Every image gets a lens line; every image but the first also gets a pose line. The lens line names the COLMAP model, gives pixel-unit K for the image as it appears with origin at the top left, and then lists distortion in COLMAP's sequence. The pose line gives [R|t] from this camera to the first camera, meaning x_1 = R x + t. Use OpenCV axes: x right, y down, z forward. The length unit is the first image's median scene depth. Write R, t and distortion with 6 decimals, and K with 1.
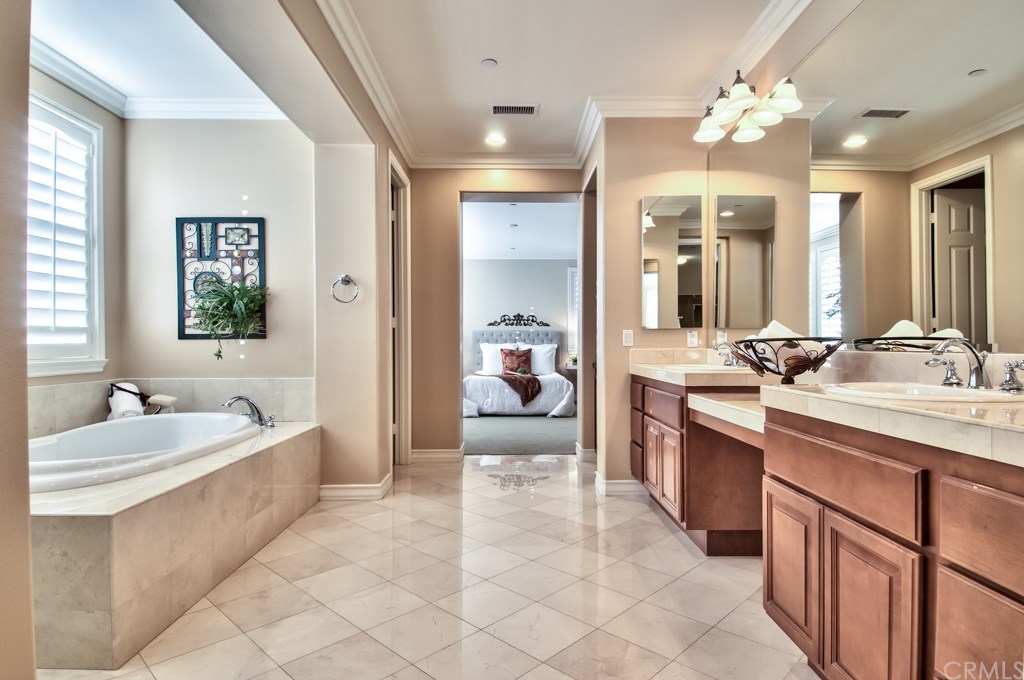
lens RADIAL K [[566.3, 0, 513.7], [0, 566.3, 352.8], [0, 0, 1]] dist [0.002077, -0.001824]
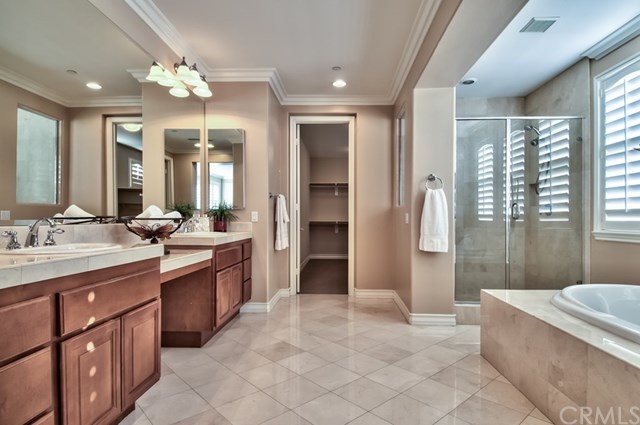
lens RADIAL K [[353.9, 0, 321.0], [0, 353.9, 220.5], [0, 0, 1]] dist [0.002077, -0.001824]
pose [[-0.997055, -0.001199, 0.076678, -0.100172], [-0.001009, 0.999996, 0.002518, -0.018705], [-0.076680, 0.002433, -0.997053, 2.002666]]
